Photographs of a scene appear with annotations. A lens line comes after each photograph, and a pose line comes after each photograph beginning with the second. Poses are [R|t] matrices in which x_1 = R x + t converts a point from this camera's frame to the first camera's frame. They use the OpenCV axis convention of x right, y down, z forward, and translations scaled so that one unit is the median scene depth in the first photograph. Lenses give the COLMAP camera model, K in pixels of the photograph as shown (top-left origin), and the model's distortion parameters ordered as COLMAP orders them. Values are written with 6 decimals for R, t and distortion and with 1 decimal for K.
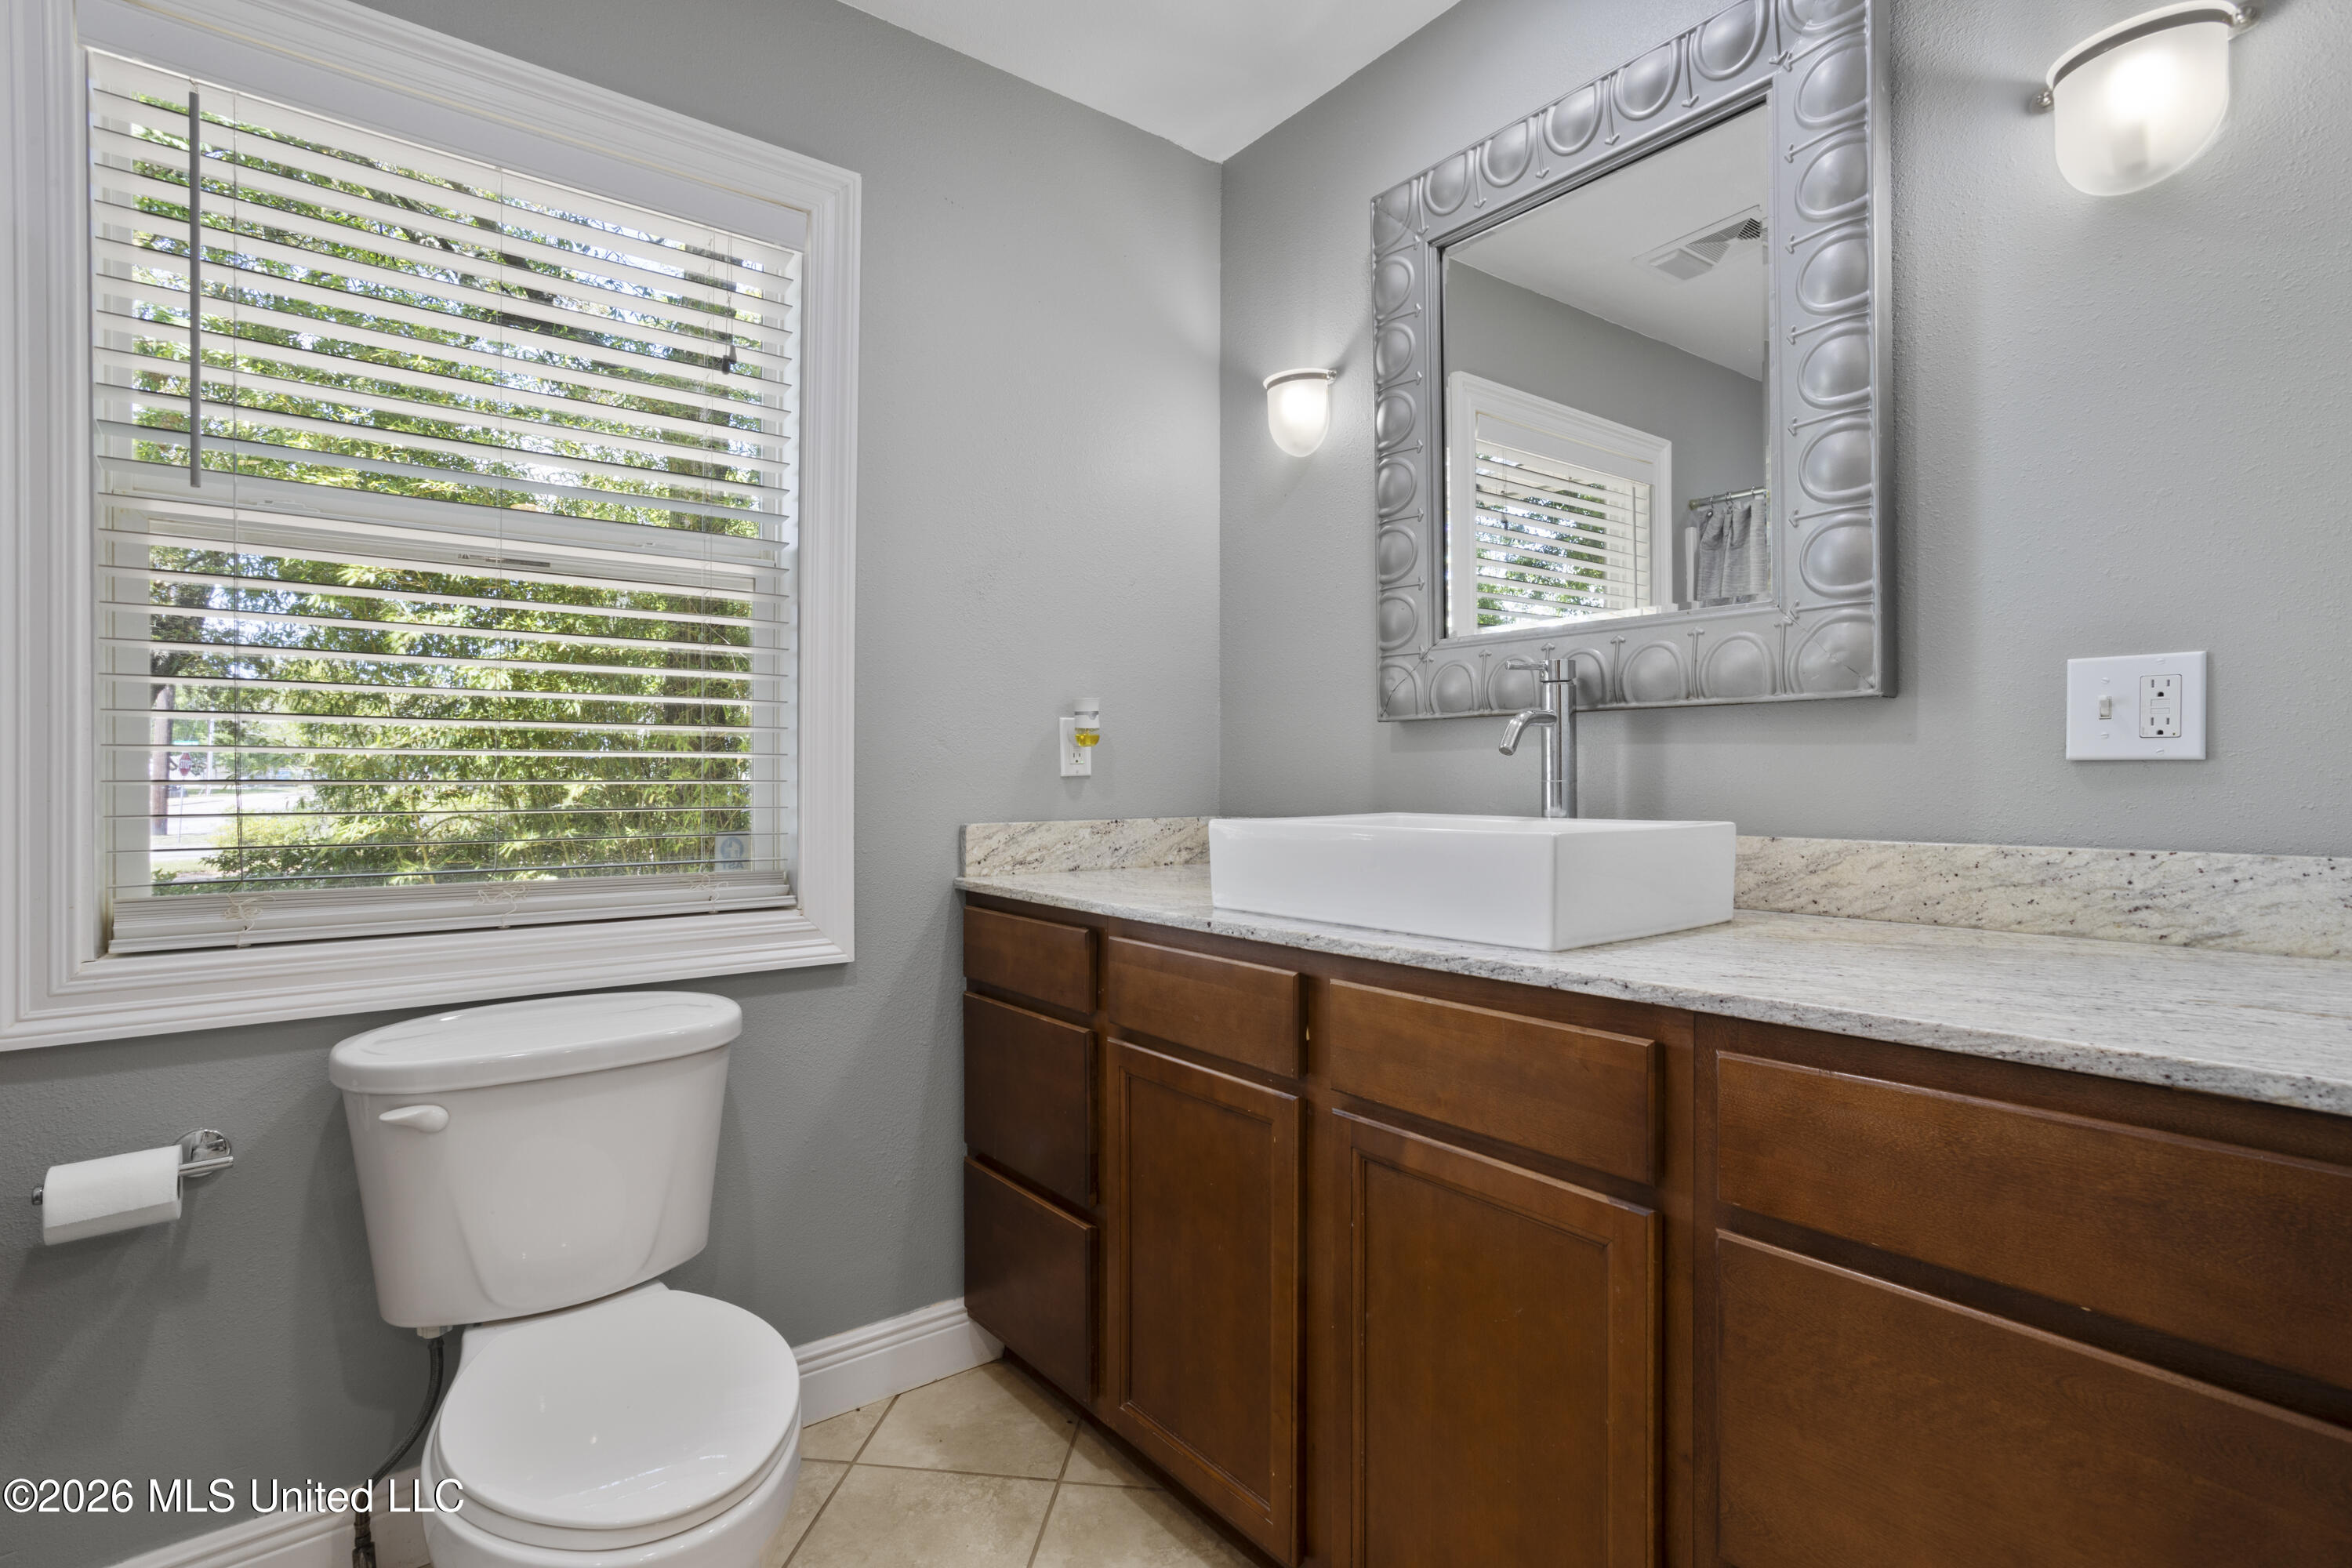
lens RADIAL K [[1144.2, 0, 1171.5], [0, 1144.2, 783.1], [0, 0, 1]] dist [-0.044745, 0.021123]
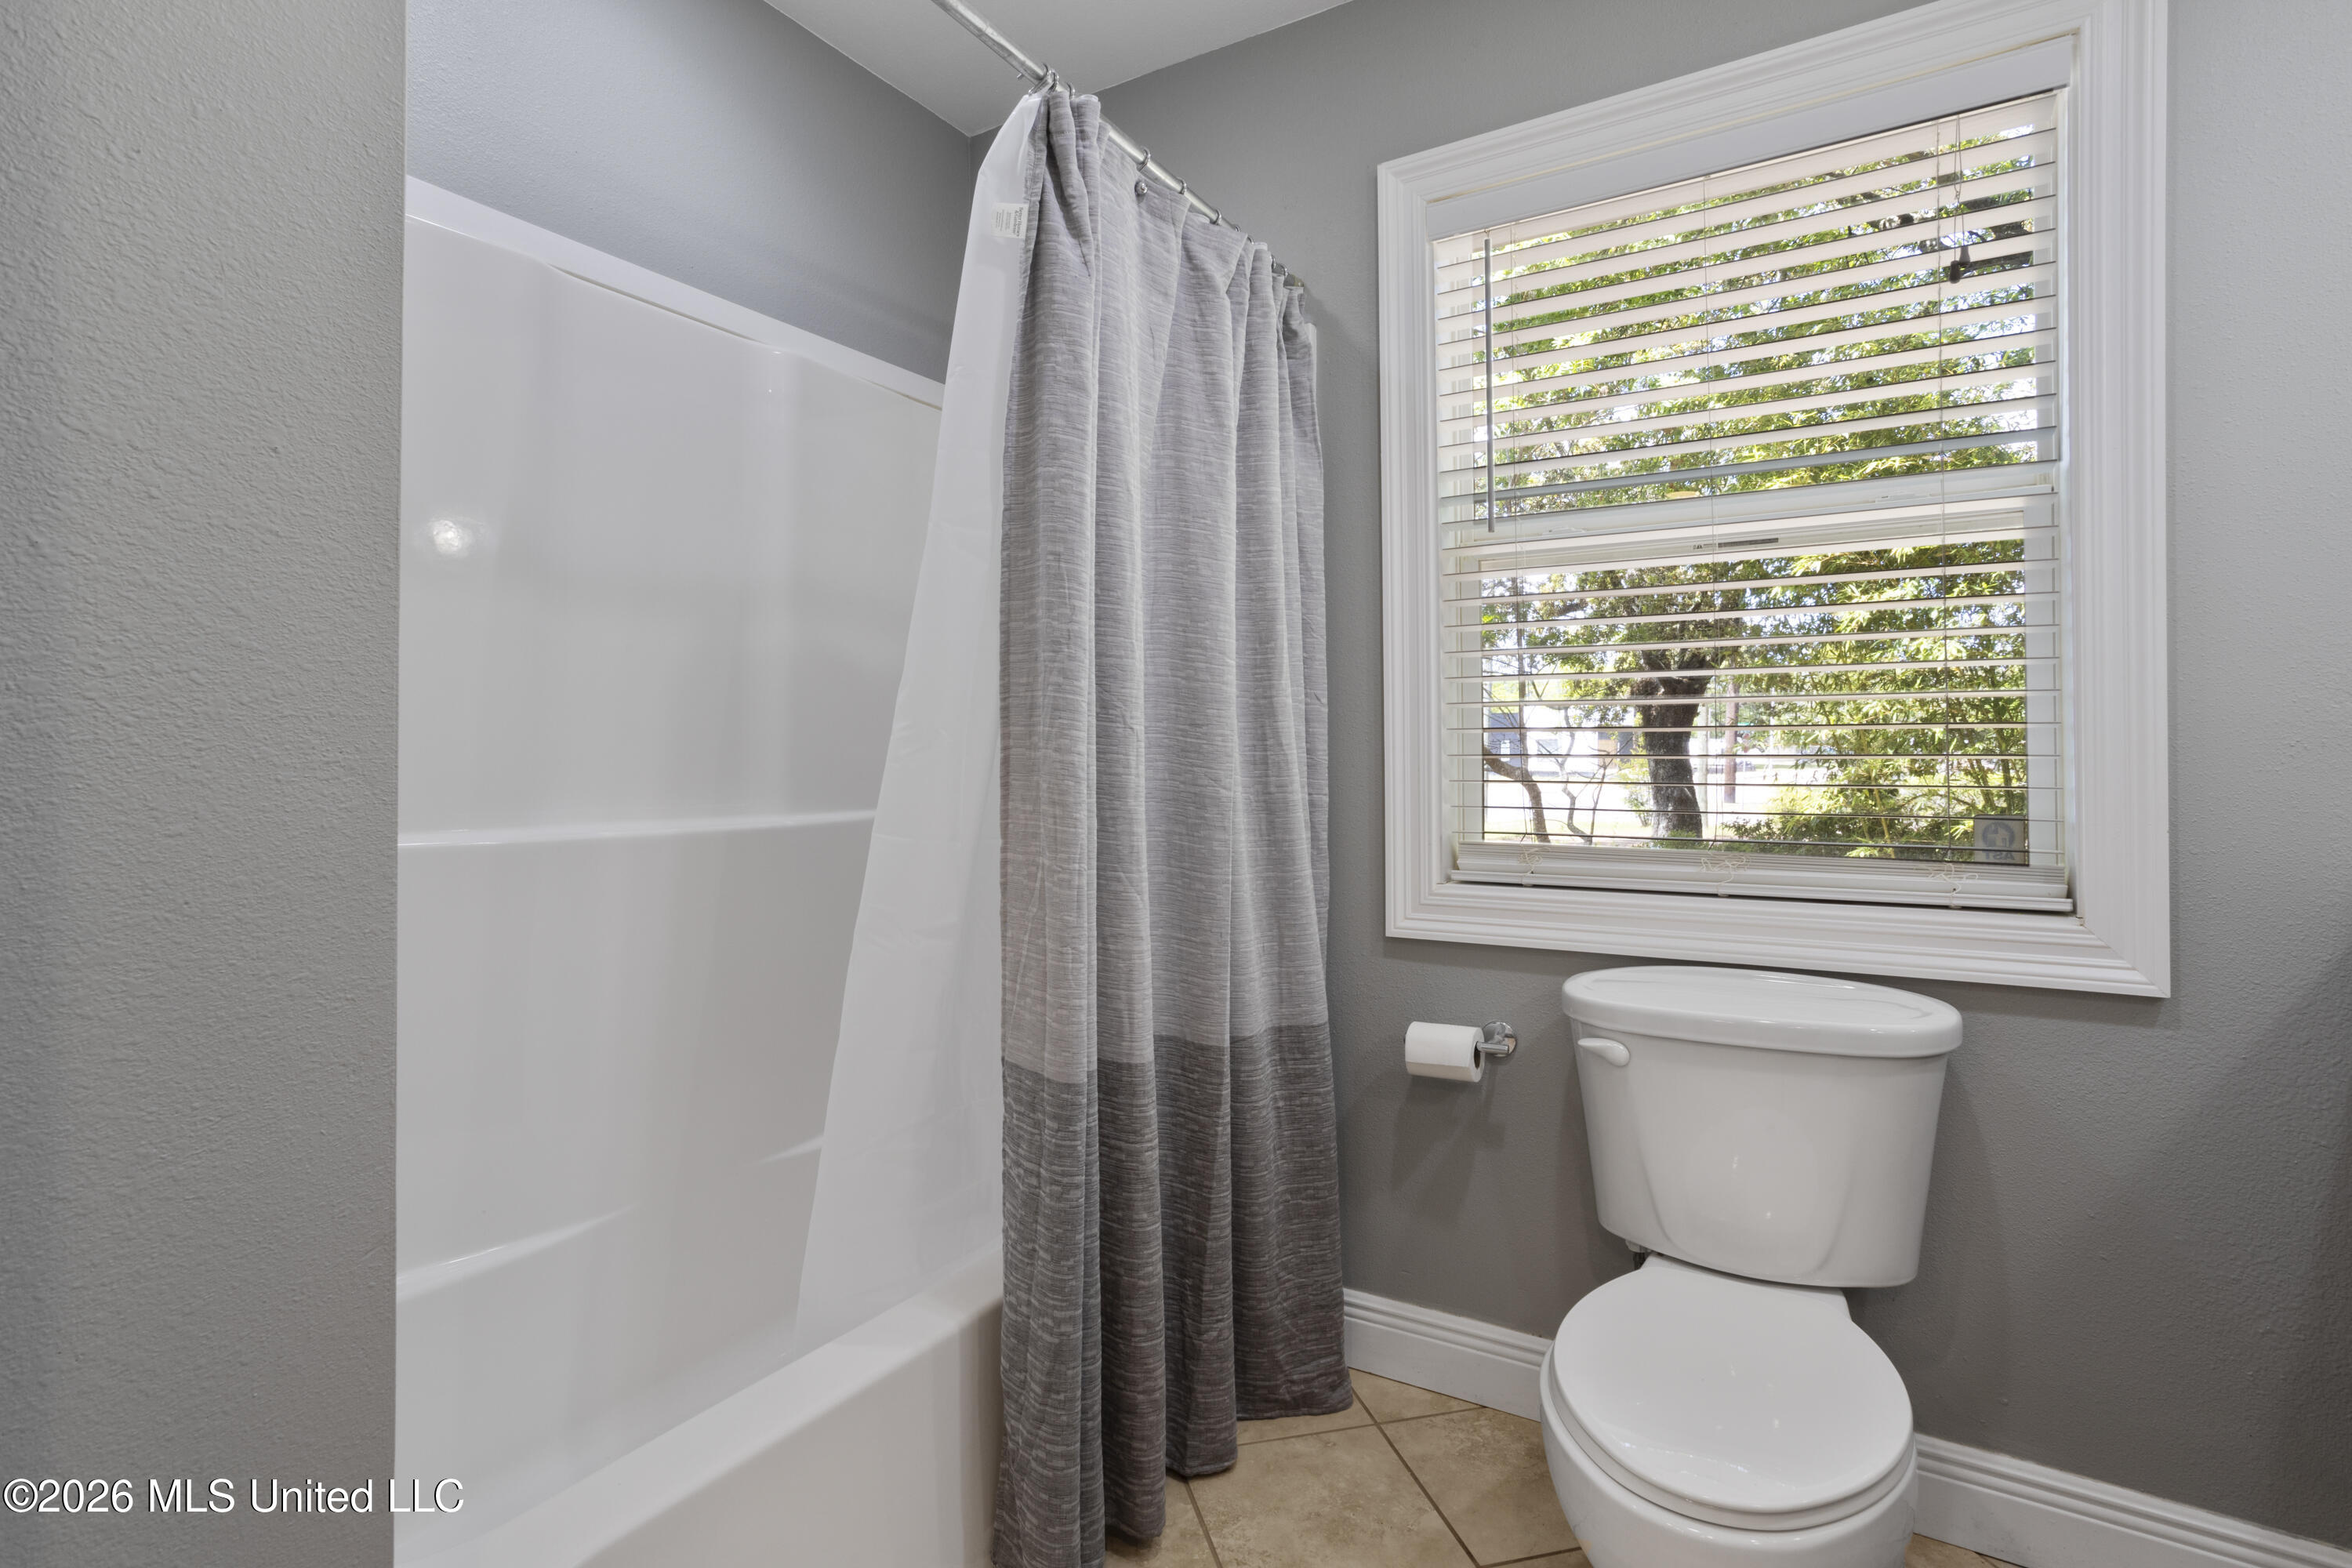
lens RADIAL K [[1125.9, 0, 1167.8], [0, 1125.9, 757.6], [0, 0, 1]] dist [-0.048355, 0.028891]
pose [[0.342077, 0.001832, -0.939670, 0.171918], [-0.001384, 0.999998, 0.001445, -0.000707], [0.939671, 0.000806, 0.342079, 0.137046]]
